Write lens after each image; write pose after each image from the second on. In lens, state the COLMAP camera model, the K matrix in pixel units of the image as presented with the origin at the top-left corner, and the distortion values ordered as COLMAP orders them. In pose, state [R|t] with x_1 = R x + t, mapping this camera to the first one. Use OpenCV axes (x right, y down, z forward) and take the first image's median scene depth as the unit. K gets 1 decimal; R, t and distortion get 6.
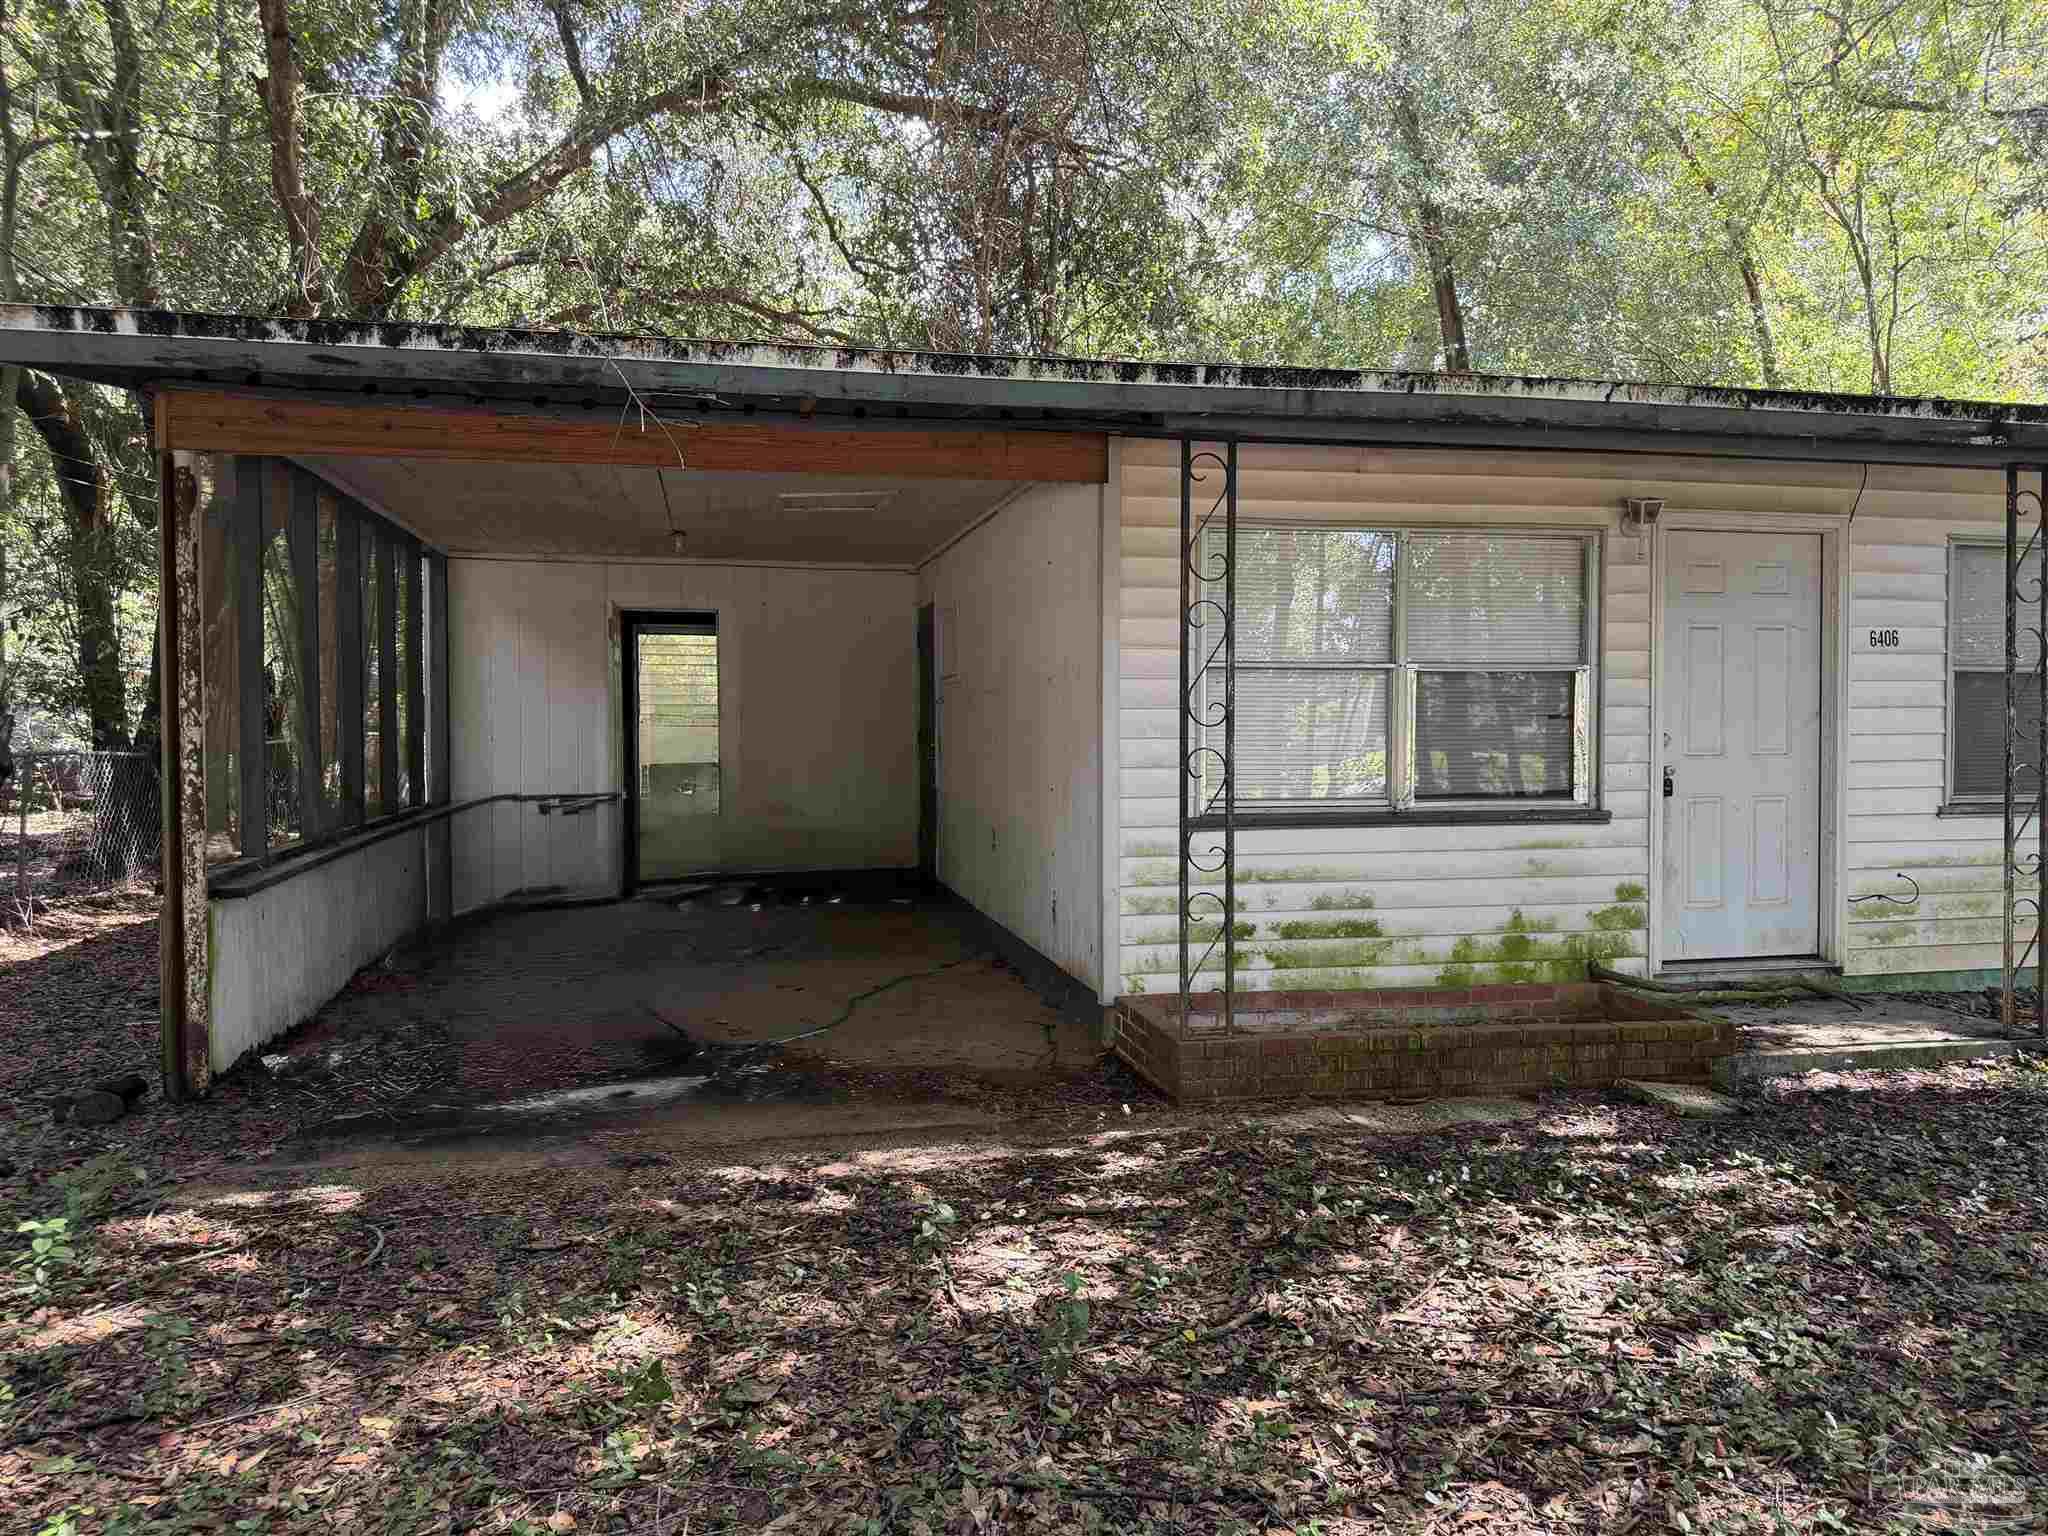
lens RADIAL K [[1461.8, 0, 1024.0], [0, 1461.8, 768.0], [0, 0, 1]] dist [0.023008, -0.022188]
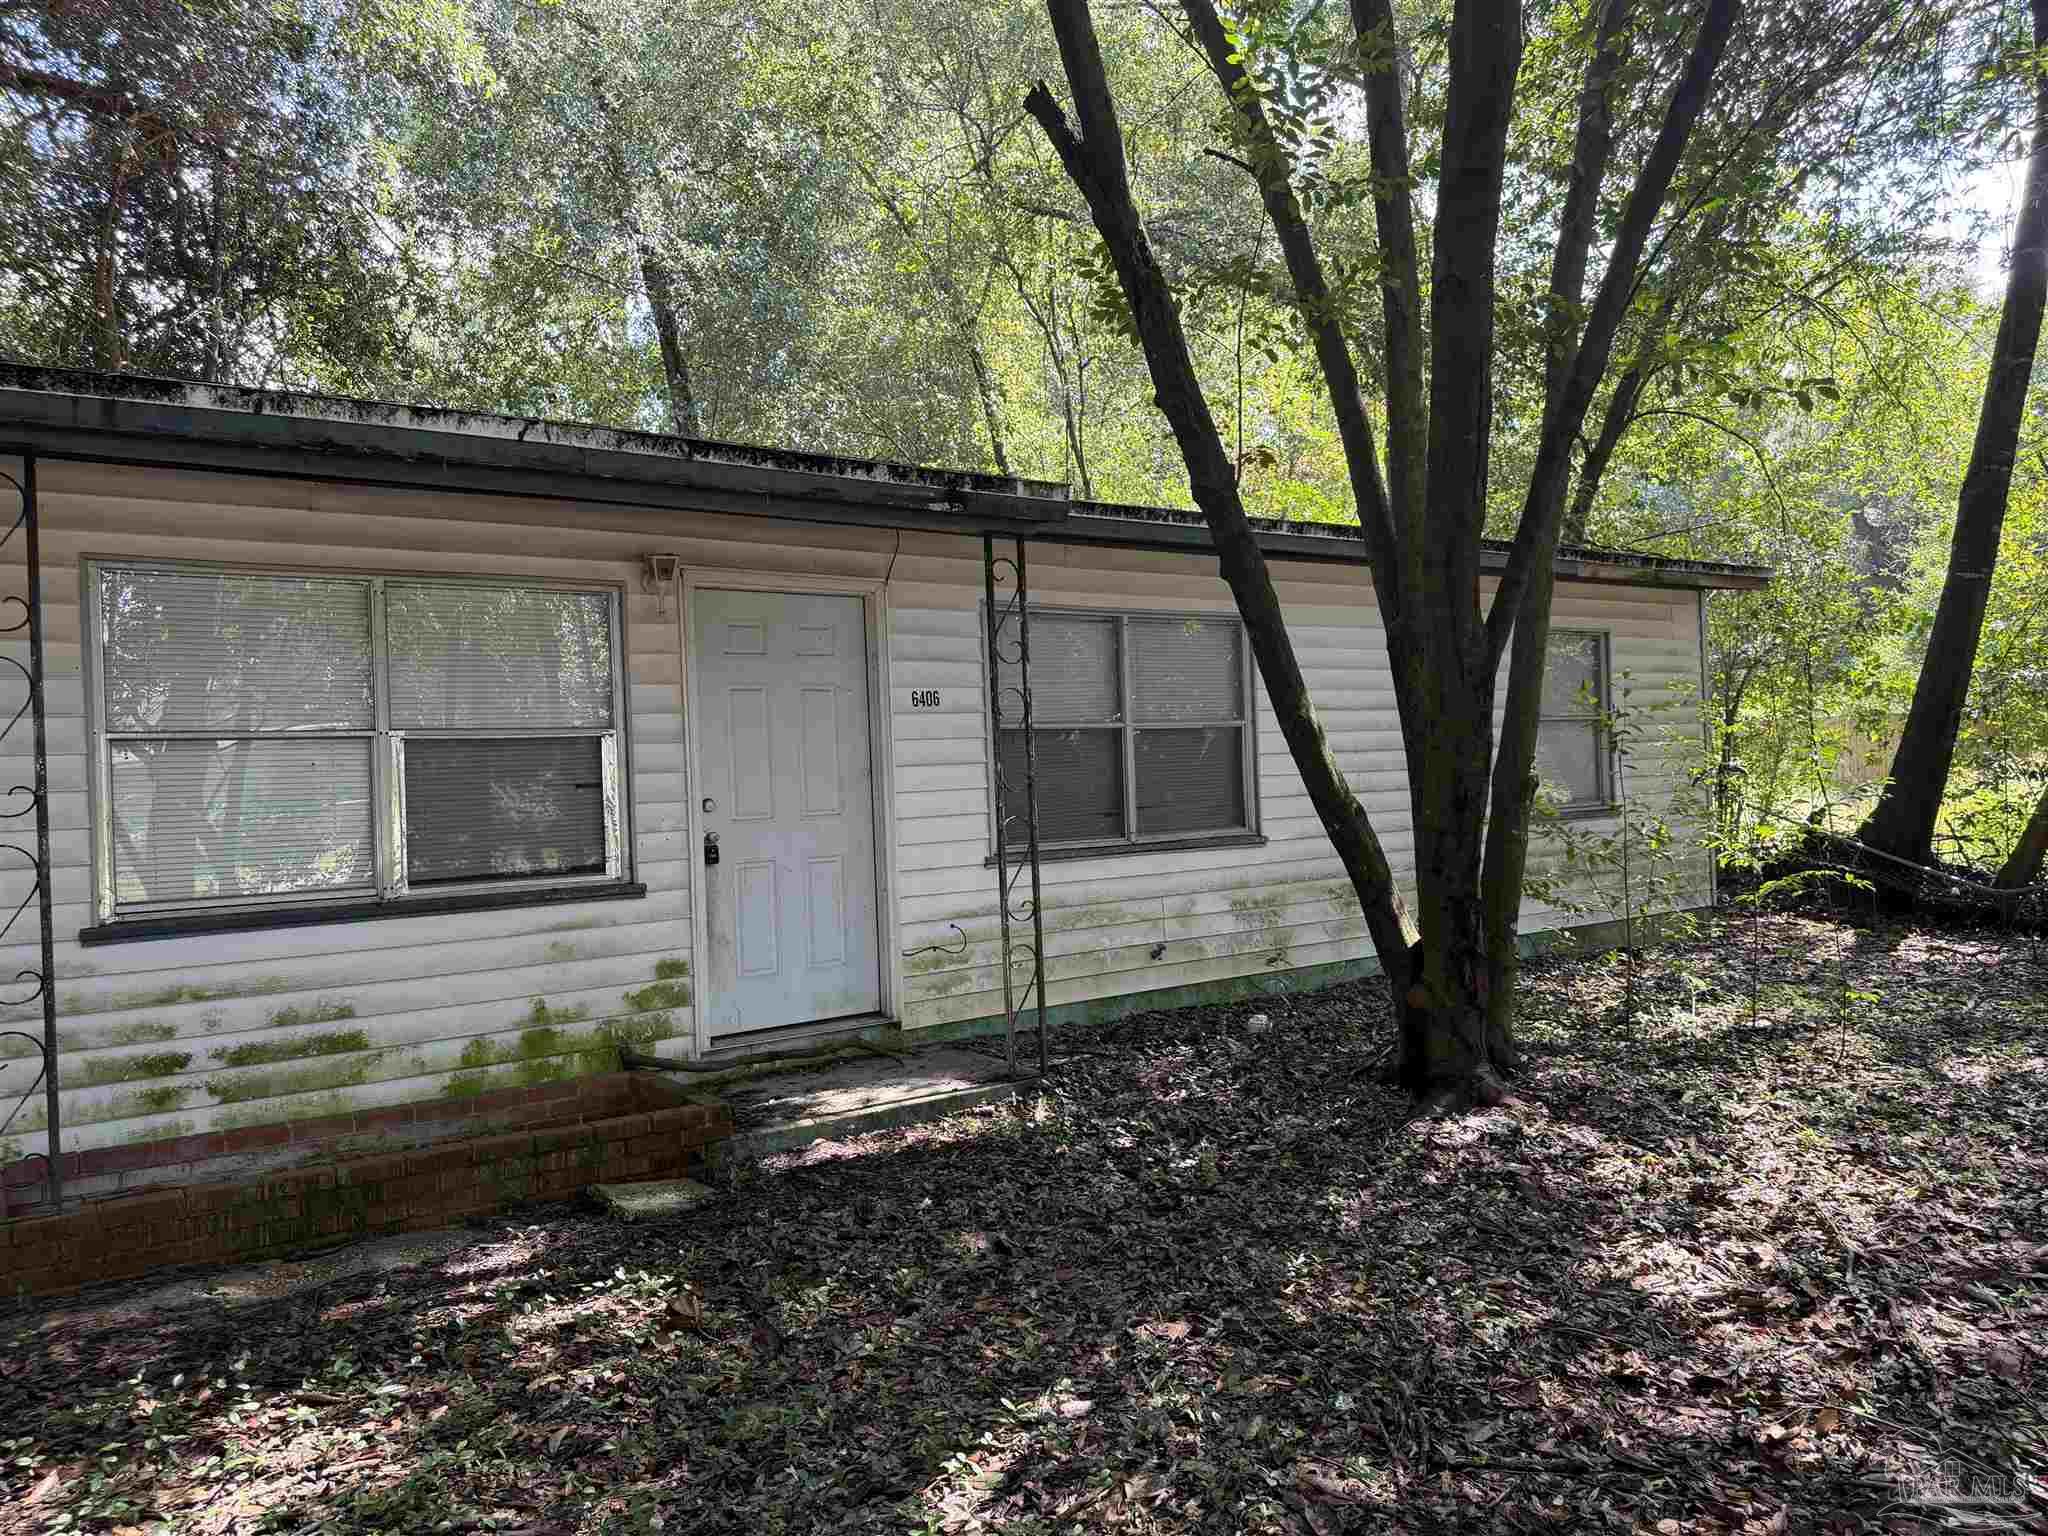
lens RADIAL K [[1447.4, 0, 1024.0], [0, 1447.4, 768.0], [0, 0, 1]] dist [0.150021, -0.180852]
pose [[0.918036, -0.031769, 0.395221, 0.256937], [0.049525, 0.998166, -0.034805, -0.000159], [-0.393391, 0.051526, 0.917926, 0.039826]]
